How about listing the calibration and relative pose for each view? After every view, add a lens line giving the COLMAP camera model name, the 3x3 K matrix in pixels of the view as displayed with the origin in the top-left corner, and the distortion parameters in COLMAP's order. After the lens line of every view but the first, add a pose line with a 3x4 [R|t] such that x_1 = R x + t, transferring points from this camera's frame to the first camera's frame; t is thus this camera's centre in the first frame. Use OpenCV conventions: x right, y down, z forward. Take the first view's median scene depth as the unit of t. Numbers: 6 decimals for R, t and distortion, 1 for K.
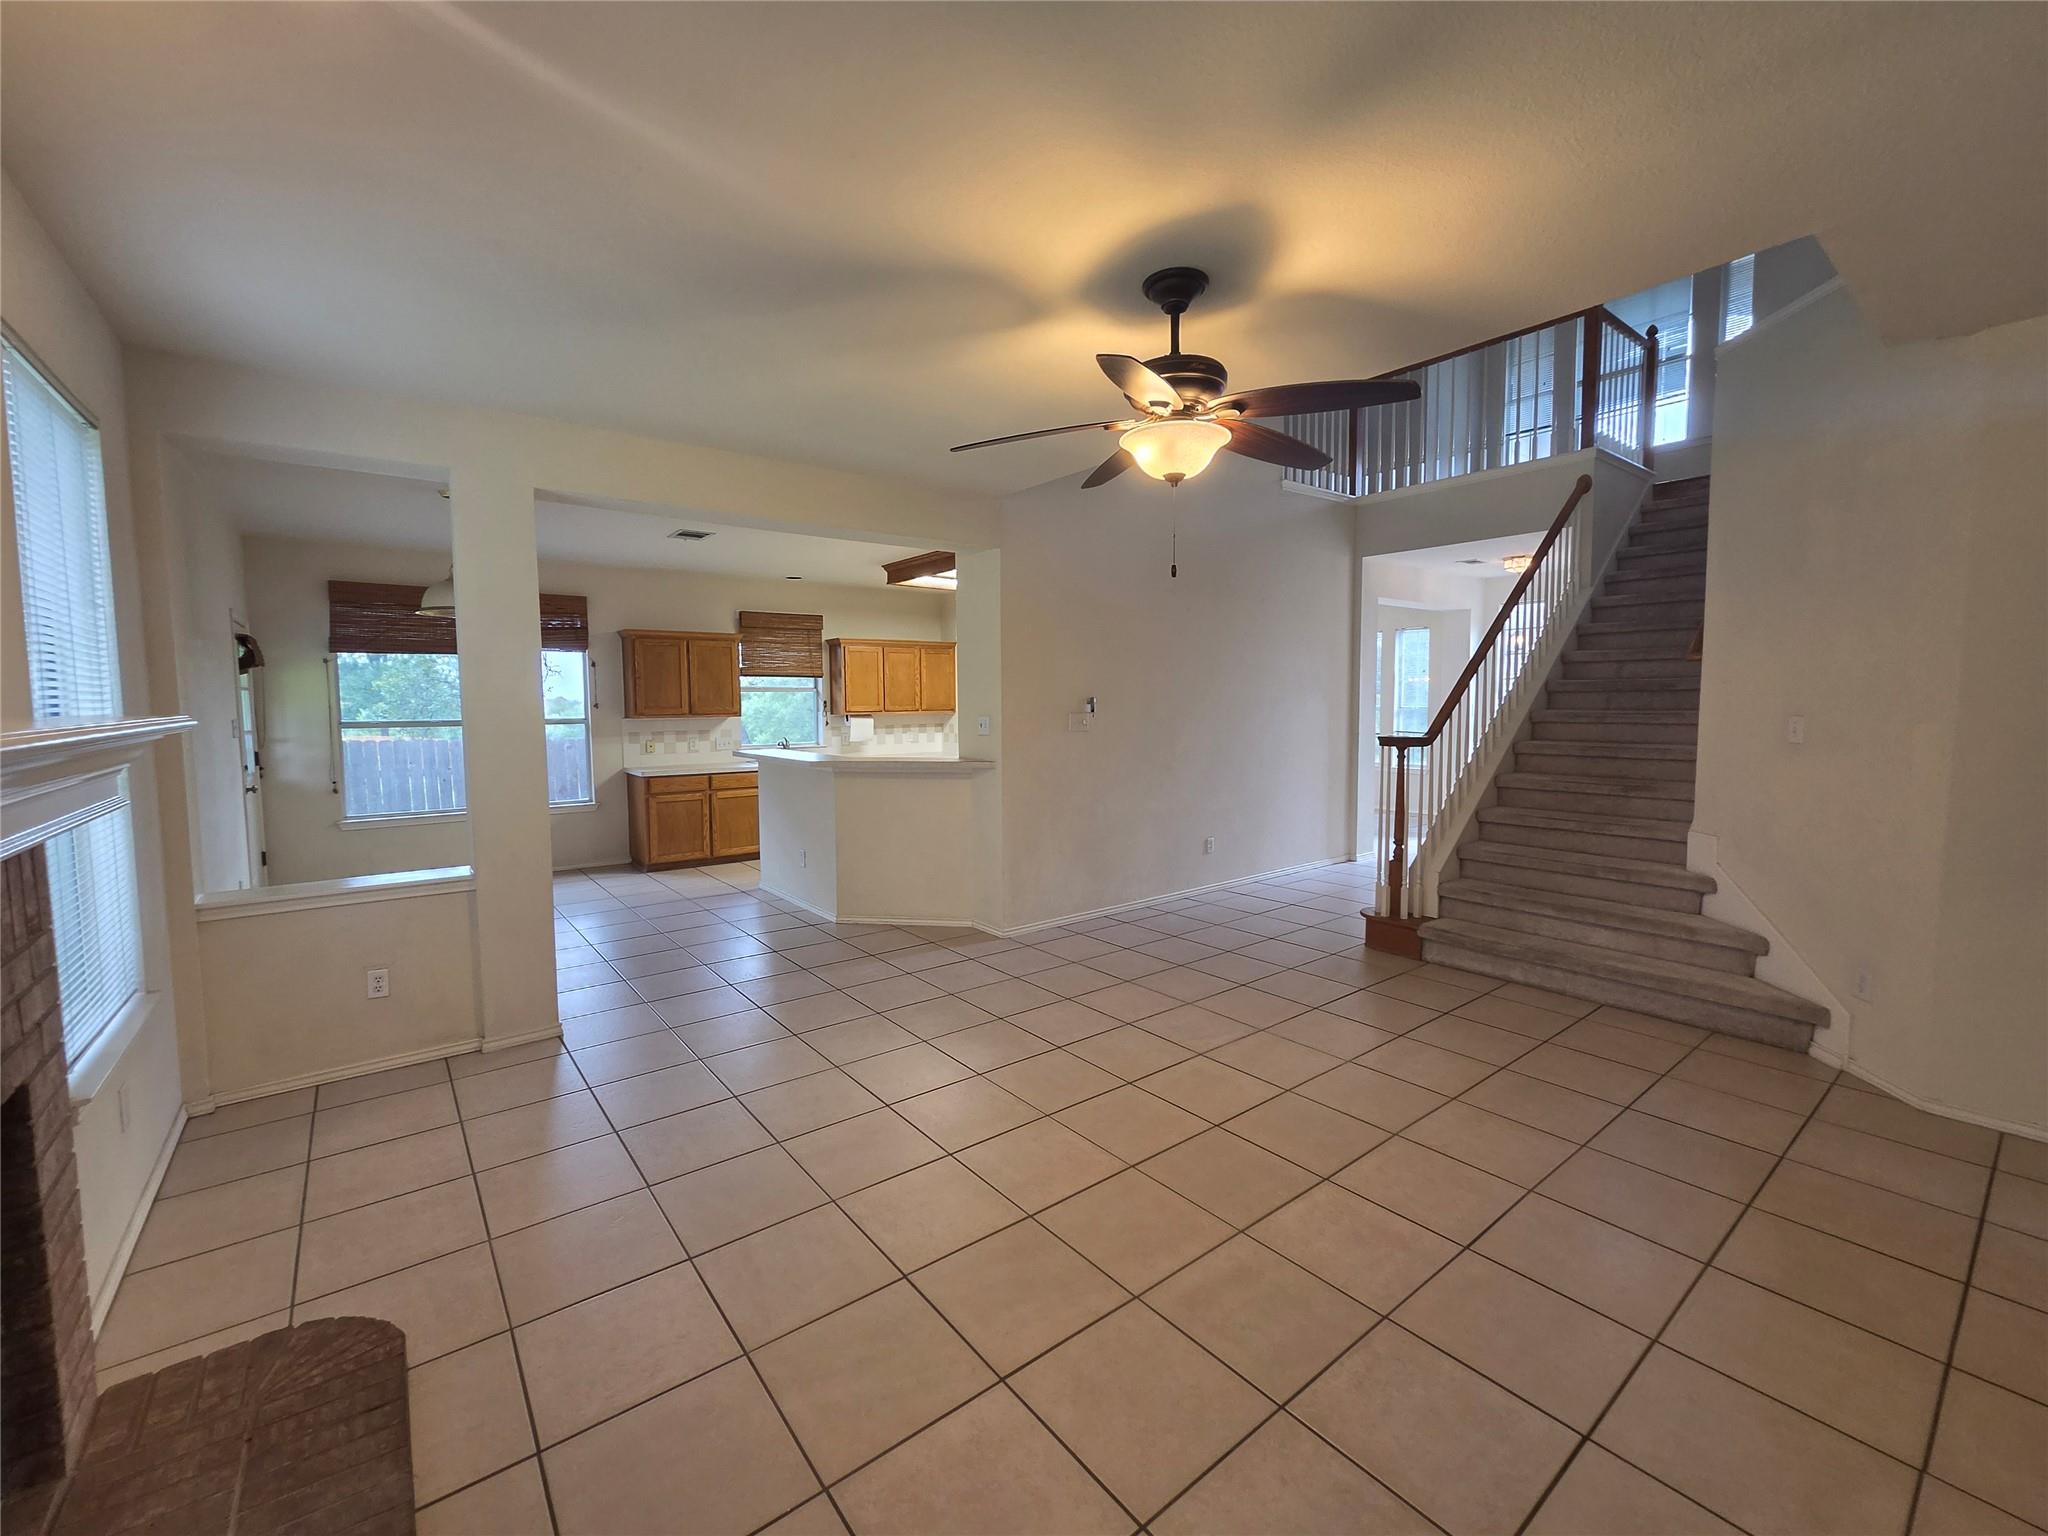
lens RADIAL K [[845.2, 0, 1009.0], [0, 845.2, 763.2], [0, 0, 1]] dist [-0.001177, 0.000262]
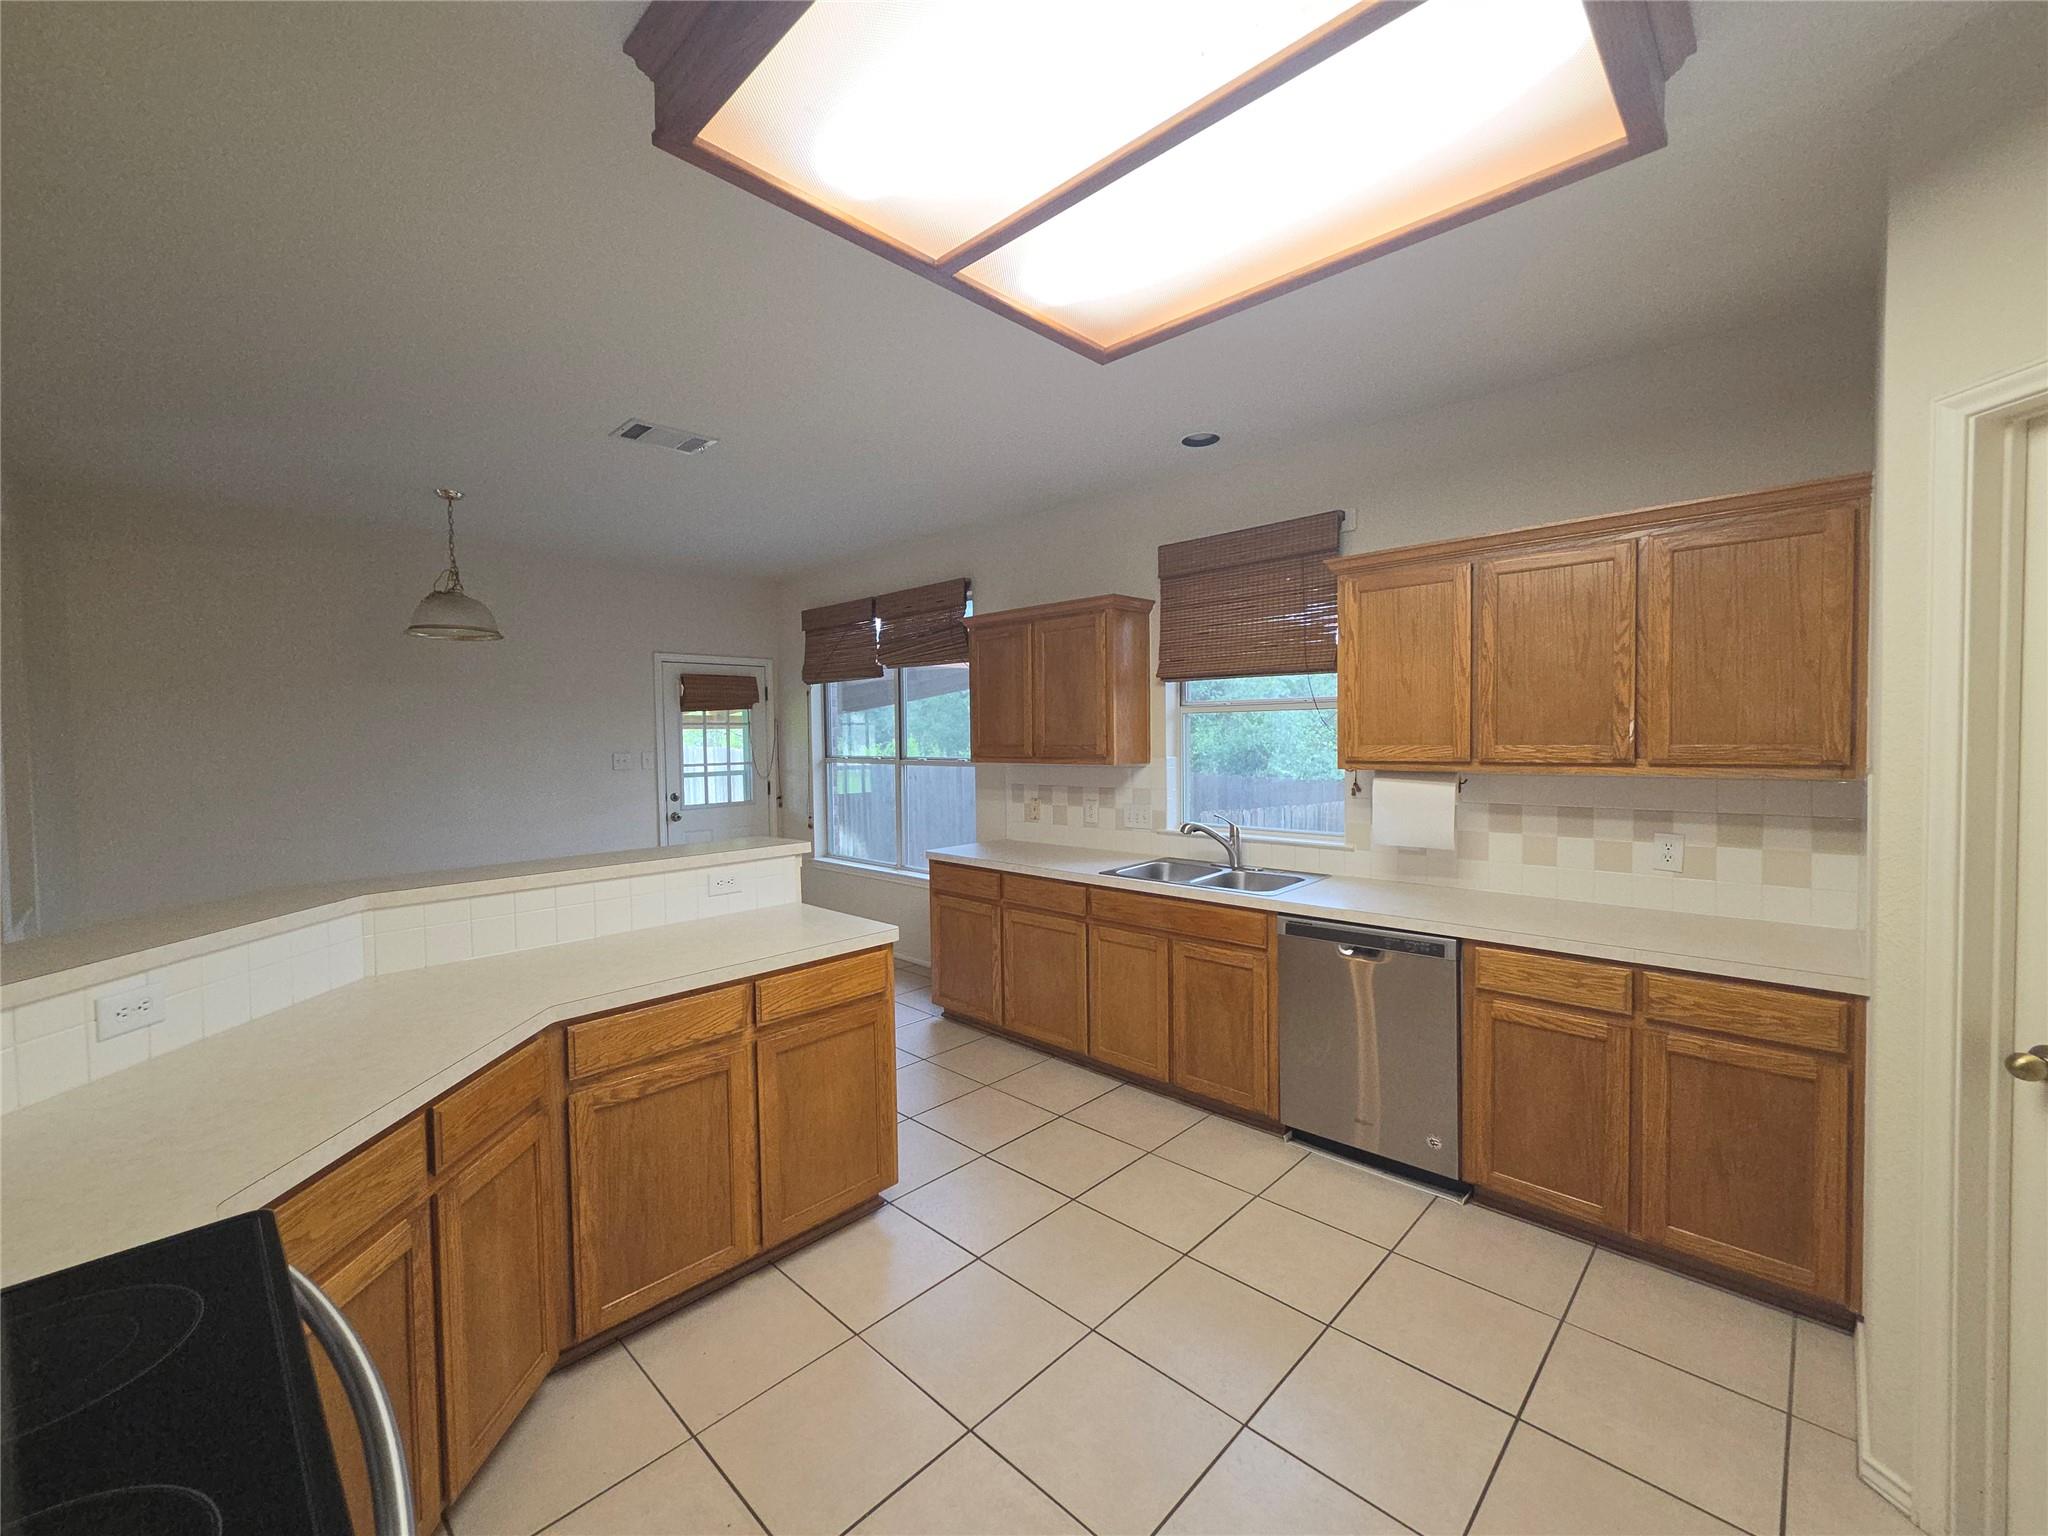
lens RADIAL K [[845.2, 0, 1009.0], [0, 845.2, 763.2], [0, 0, 1]] dist [-0.001177, 0.000262]
pose [[0.143164, 0.034573, -0.989095, 0.153367], [-0.063853, 0.997630, 0.025629, -0.063525], [0.987637, 0.059488, 0.145032, 0.858982]]
